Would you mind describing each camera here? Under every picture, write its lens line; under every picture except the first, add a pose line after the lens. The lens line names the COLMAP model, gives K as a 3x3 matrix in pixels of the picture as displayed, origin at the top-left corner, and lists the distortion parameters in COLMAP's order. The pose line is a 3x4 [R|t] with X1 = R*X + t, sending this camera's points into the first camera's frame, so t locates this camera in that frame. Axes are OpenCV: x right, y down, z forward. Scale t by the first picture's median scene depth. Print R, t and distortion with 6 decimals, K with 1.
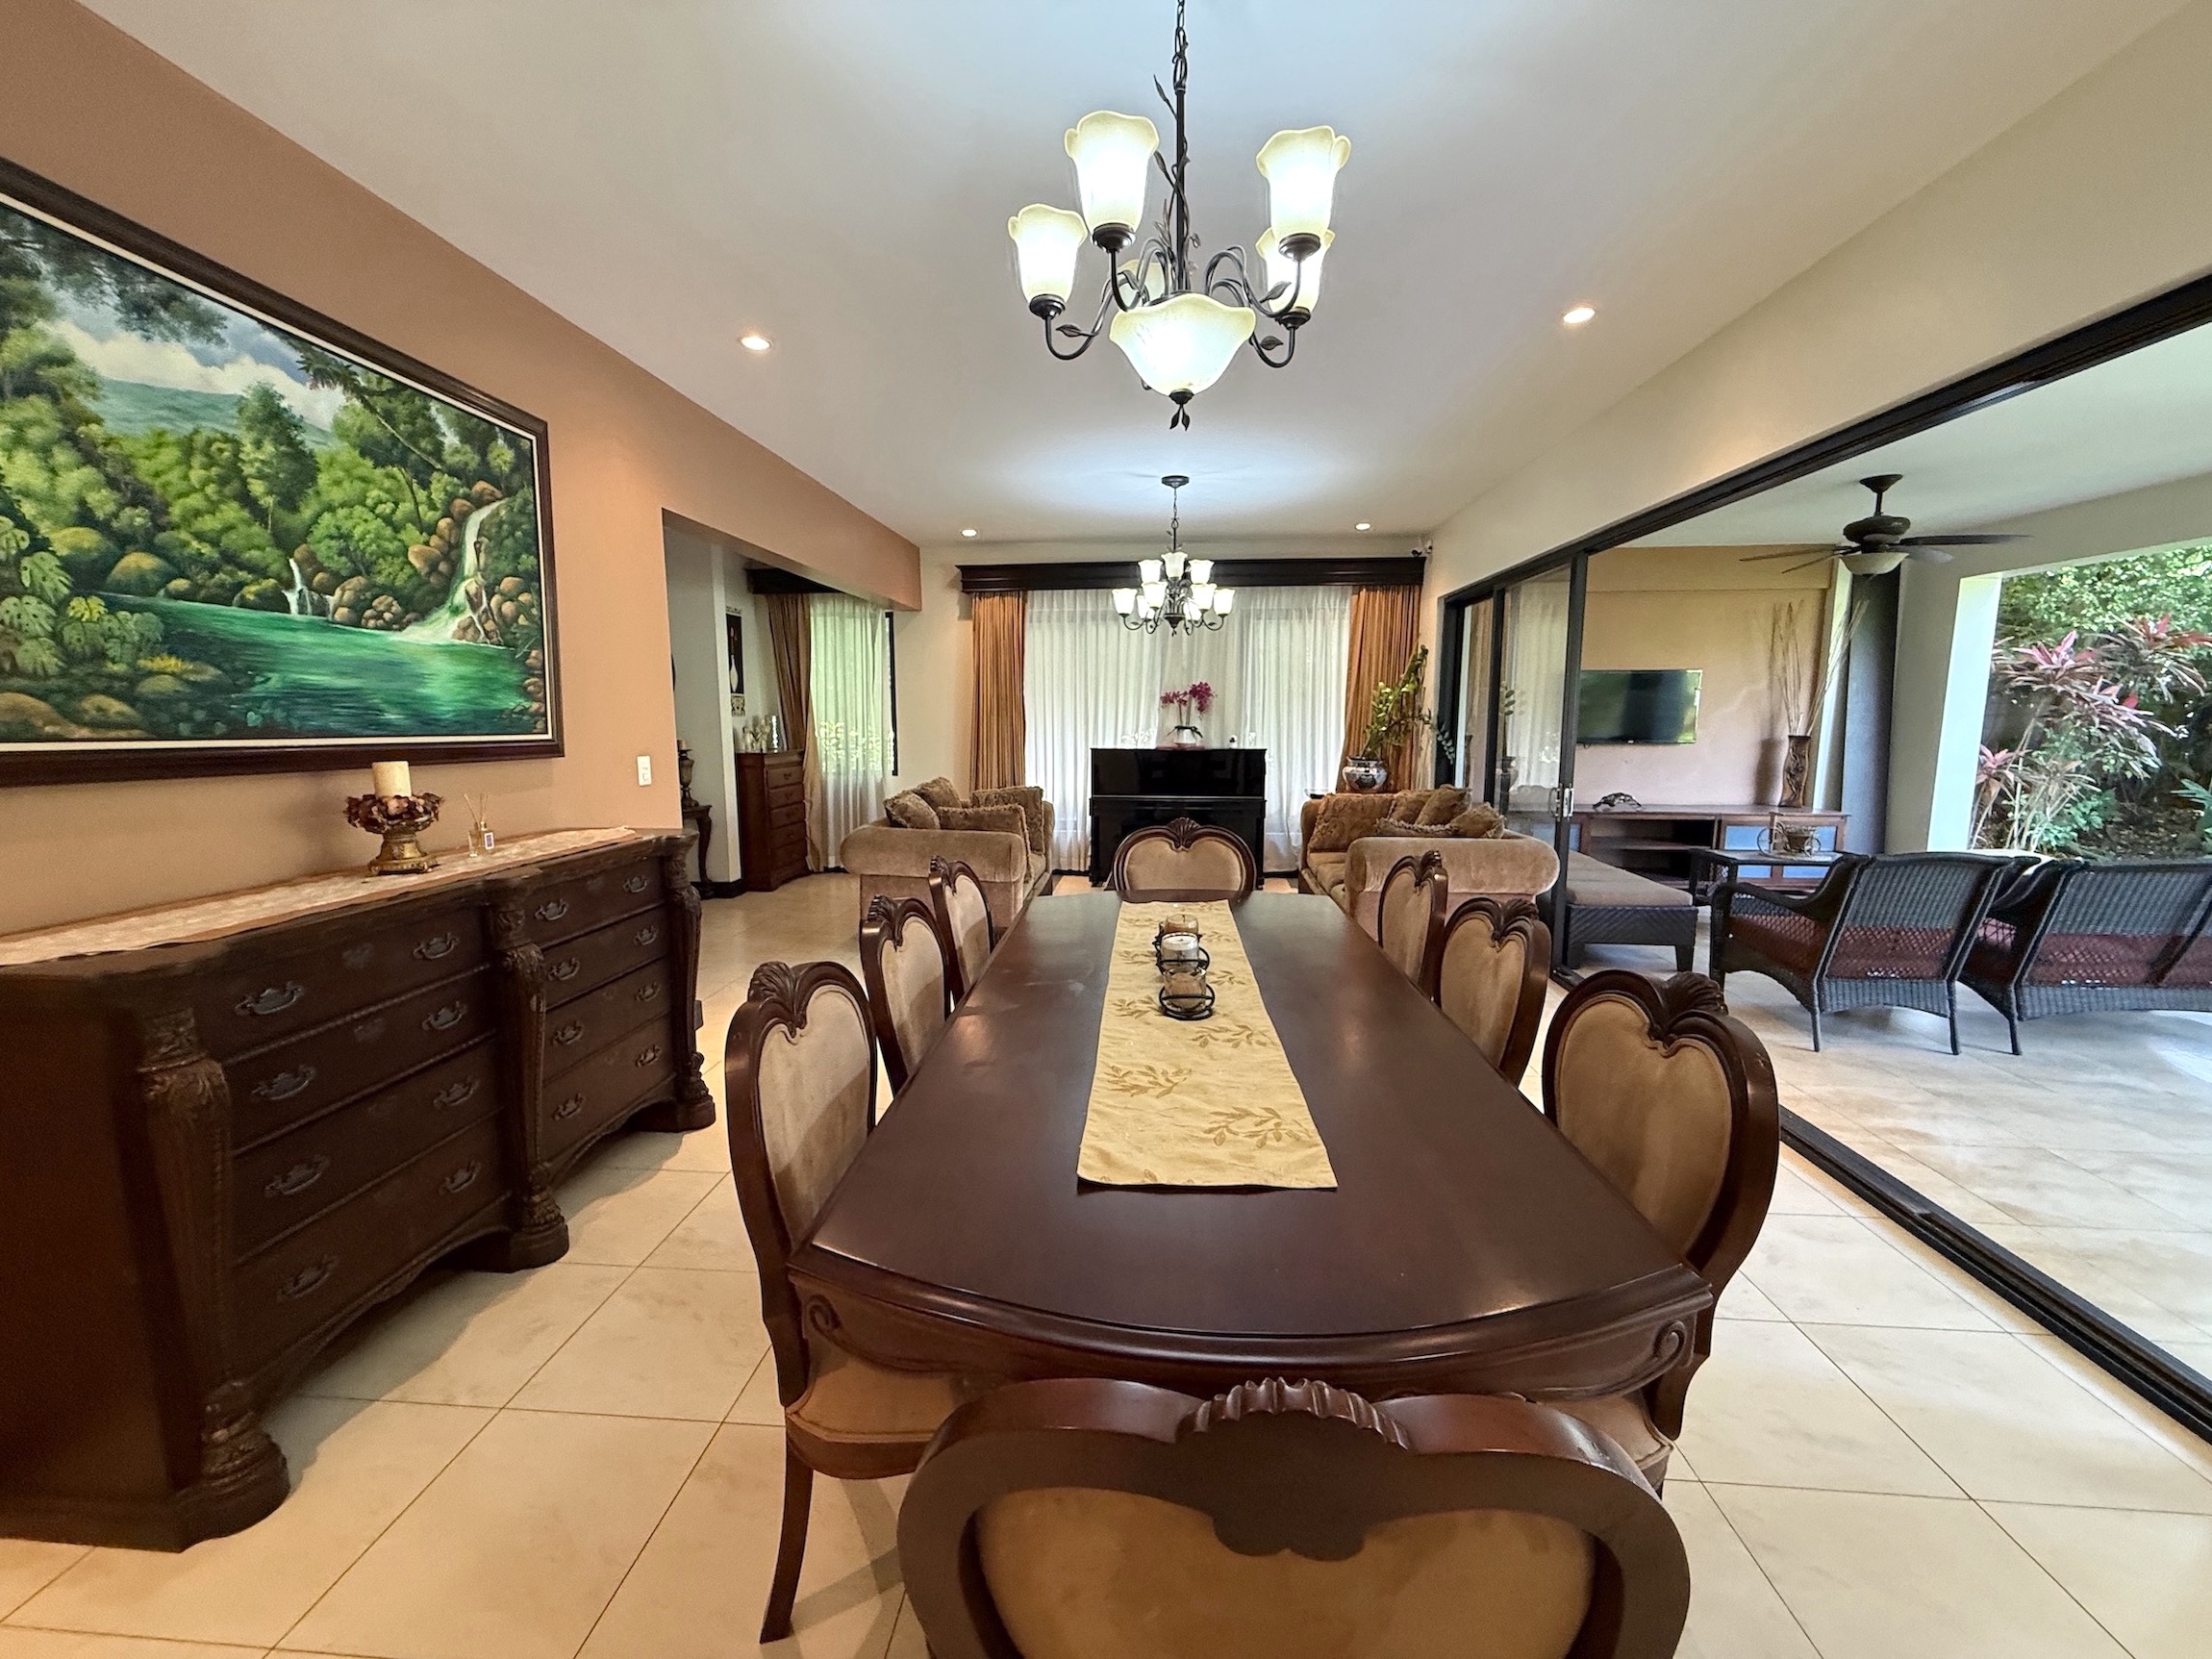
lens RADIAL K [[883.9, 0, 1104.0], [0, 883.9, 830.0], [0, 0, 1]] dist [-0.000678, 0.000130]
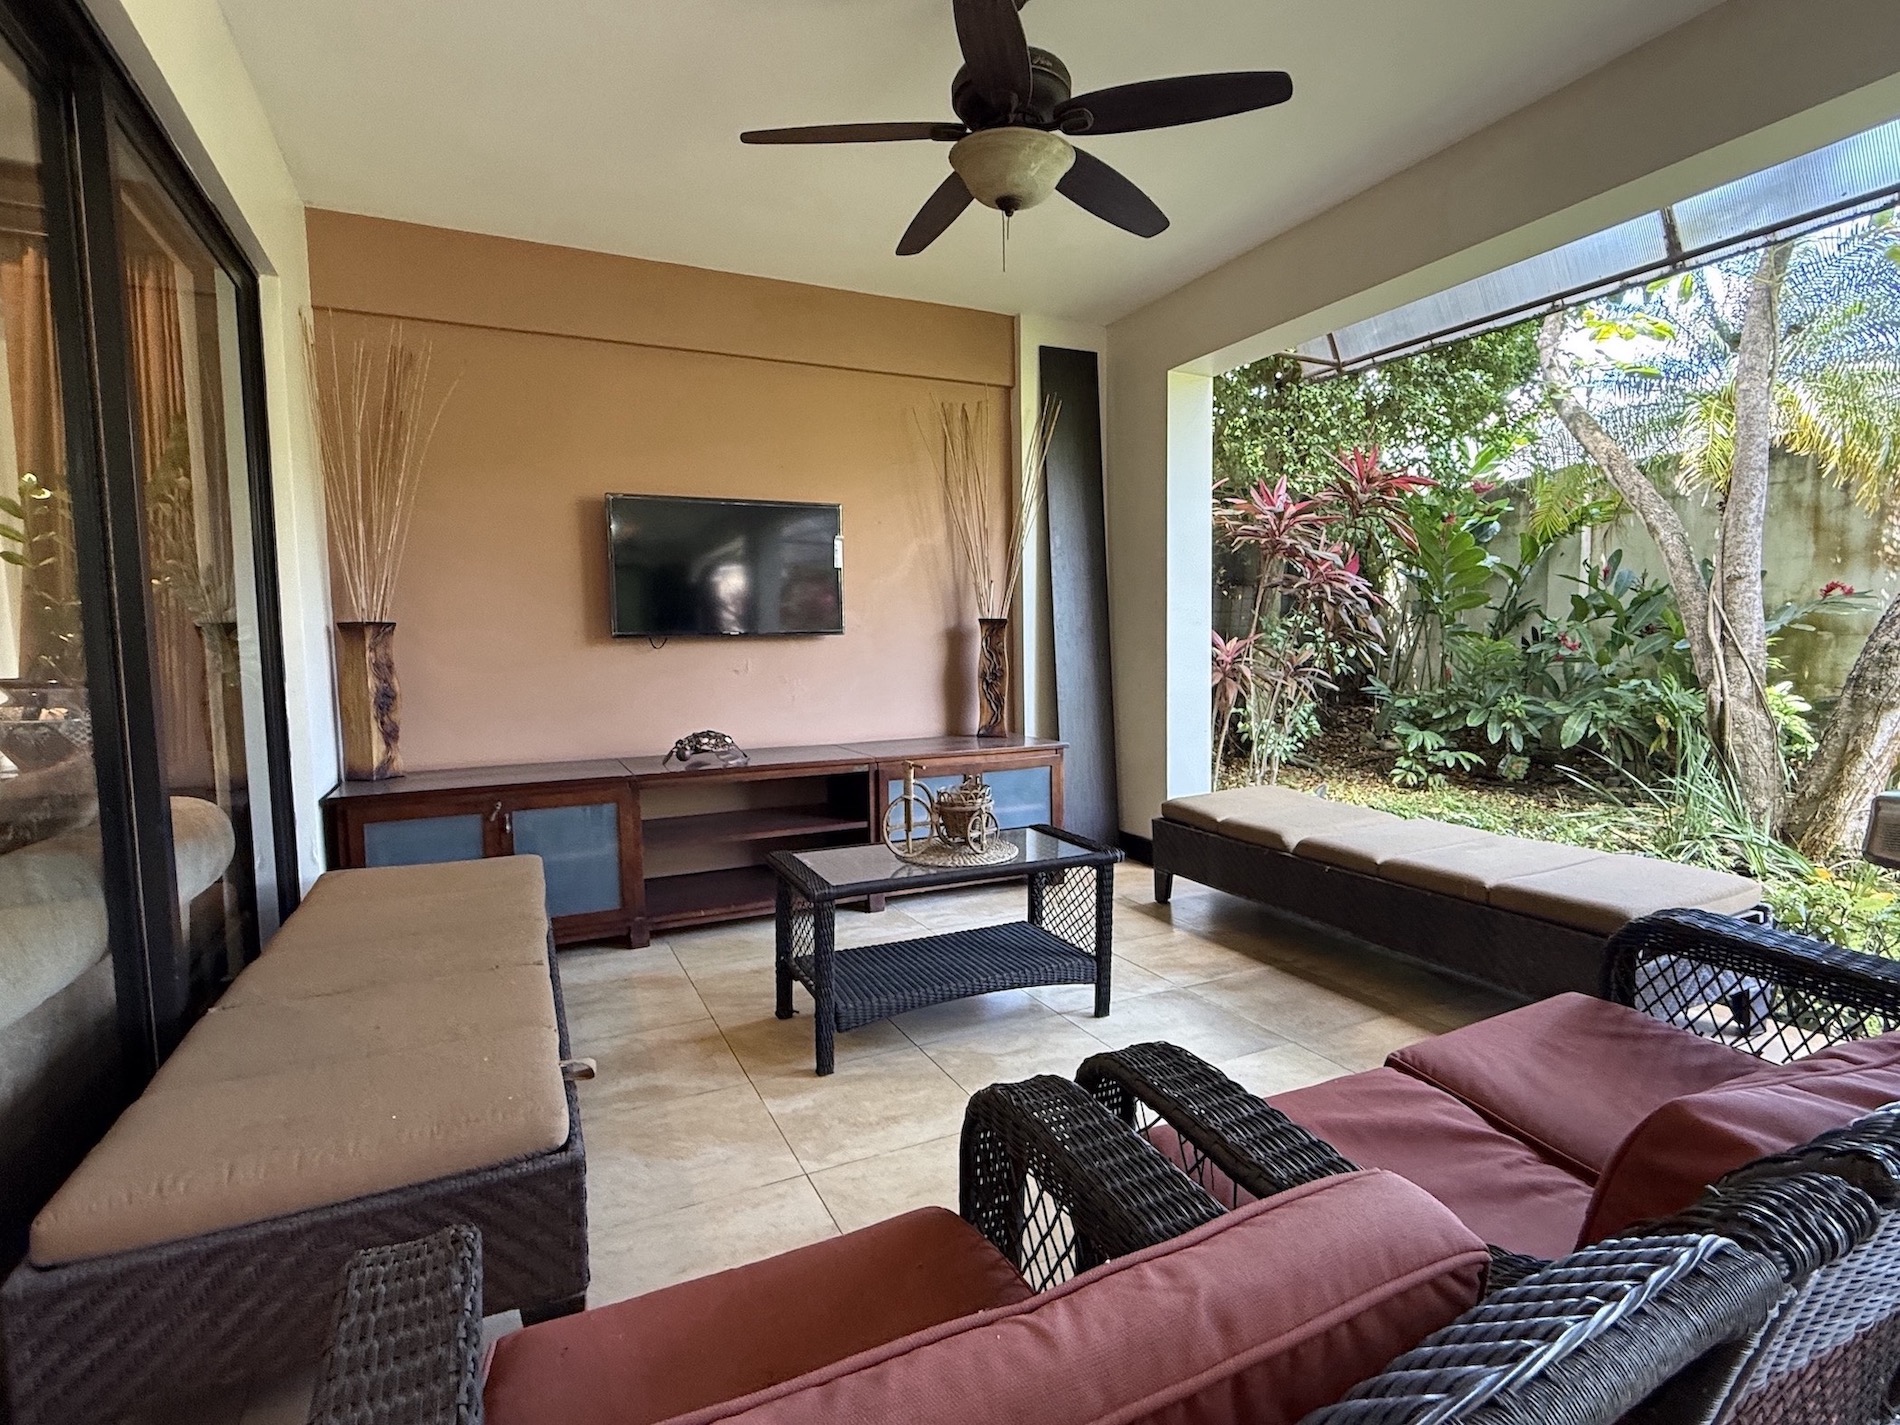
lens RADIAL K [[928.7, 0, 942.6], [0, 928.7, 715.0], [0, 0, 1]] dist [0.001291, -0.001027]
pose [[0.864005, -0.053999, 0.500578, 0.606786], [0.085256, 0.995566, -0.039757, -0.025805], [-0.496212, 0.077028, 0.864778, 0.658829]]
